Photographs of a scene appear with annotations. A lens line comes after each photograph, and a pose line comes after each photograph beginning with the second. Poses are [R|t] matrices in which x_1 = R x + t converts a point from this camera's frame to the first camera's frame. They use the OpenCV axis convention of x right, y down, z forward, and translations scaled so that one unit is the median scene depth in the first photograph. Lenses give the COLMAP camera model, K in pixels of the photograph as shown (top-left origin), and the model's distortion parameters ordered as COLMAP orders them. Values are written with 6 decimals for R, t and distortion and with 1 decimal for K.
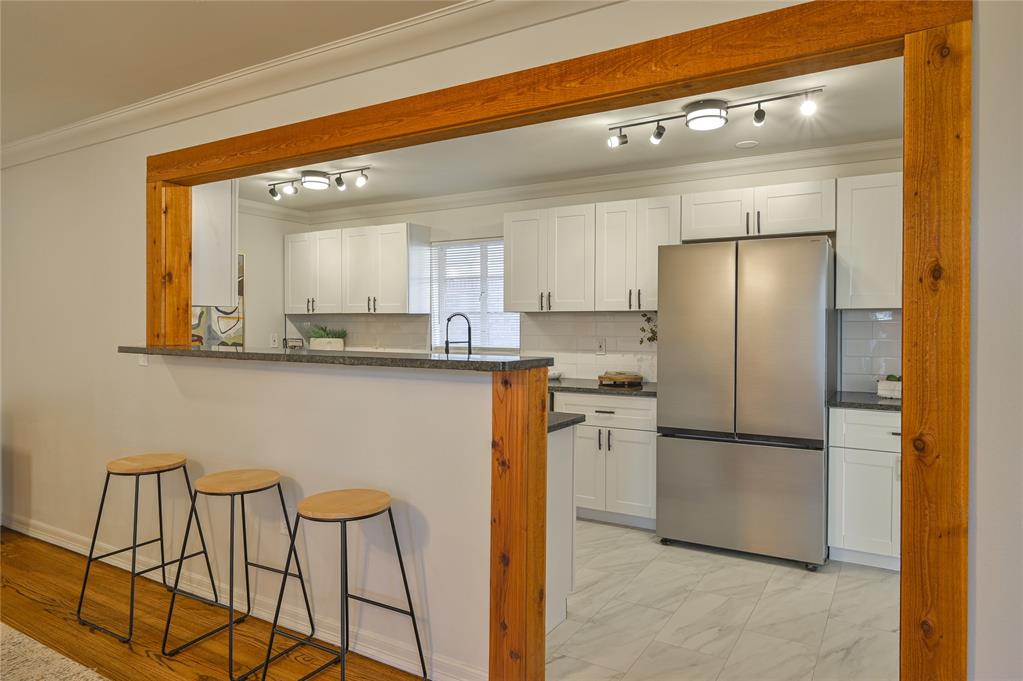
lens RADIAL K [[649.5, 0, 511.5], [0, 649.5, 340.5], [0, 0, 1]] dist [0.002991, 0.000579]
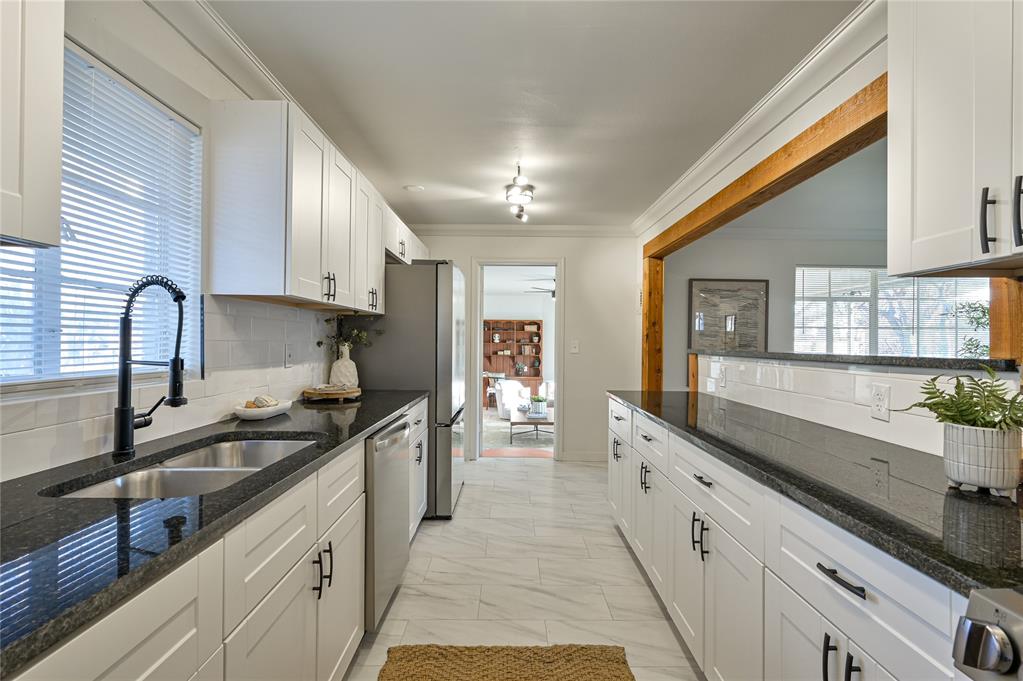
lens RADIAL K [[465.0, 0, 511.5], [0, 465.0, 340.5], [0, 0, 1]] dist [-0.000098, -0.000038]
pose [[-0.515308, -0.002067, 0.857002, -0.387489], [0.008530, 0.999935, 0.007540, -0.008998], [-0.856963, 0.011195, -0.515257, 0.954798]]
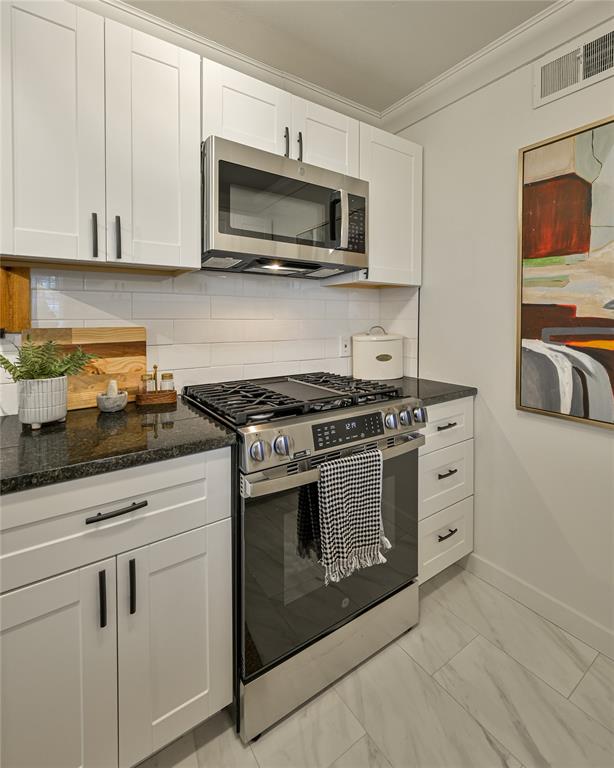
lens RADIAL K [[364.8, 0, 305.8], [0, 364.8, 321.8], [0, 0, 1]] dist [0.000403, -0.000016]
pose [[-0.412869, 0.008767, -0.910748, -0.191165], [-0.021714, 0.999575, 0.019466, -0.009165], [0.910532, 0.027813, -0.412503, 0.906226]]
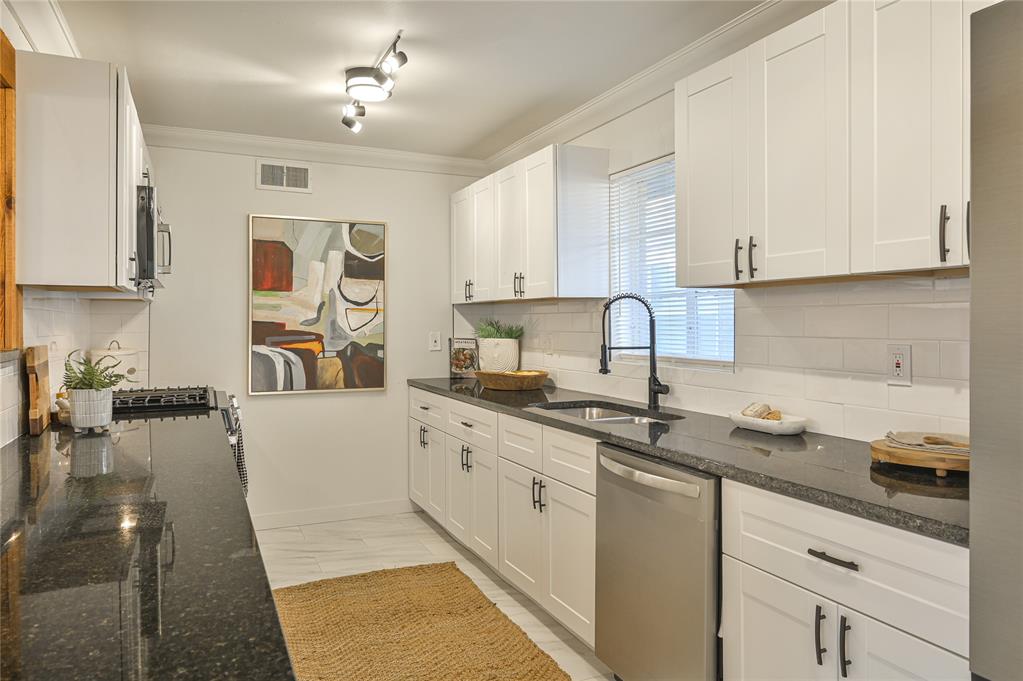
lens RADIAL K [[696.3, 0, 515.4], [0, 696.3, 323.2], [0, 0, 1]] dist [0.002934, 0.001191]
pose [[0.826812, -0.004693, -0.562459, 0.165588], [-0.007938, 0.999768, -0.020010, -0.005401], [0.562422, 0.021010, 0.826583, 0.460769]]
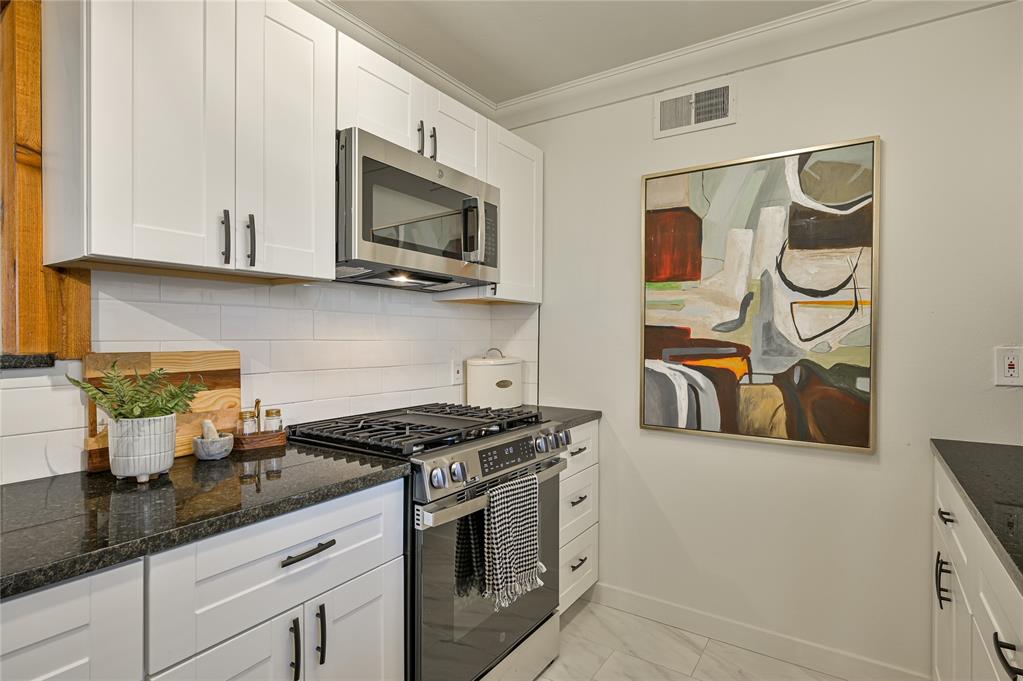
lens RADIAL K [[518.0, 0, 511.5], [0, 518.0, 340.5], [0, 0, 1]] dist [-0.002053, -0.000266]
pose [[-0.046193, 0.002954, -0.998928, -0.098787], [-0.025041, 0.999678, 0.004114, -0.008172], [0.998619, 0.025205, -0.046104, 0.854332]]
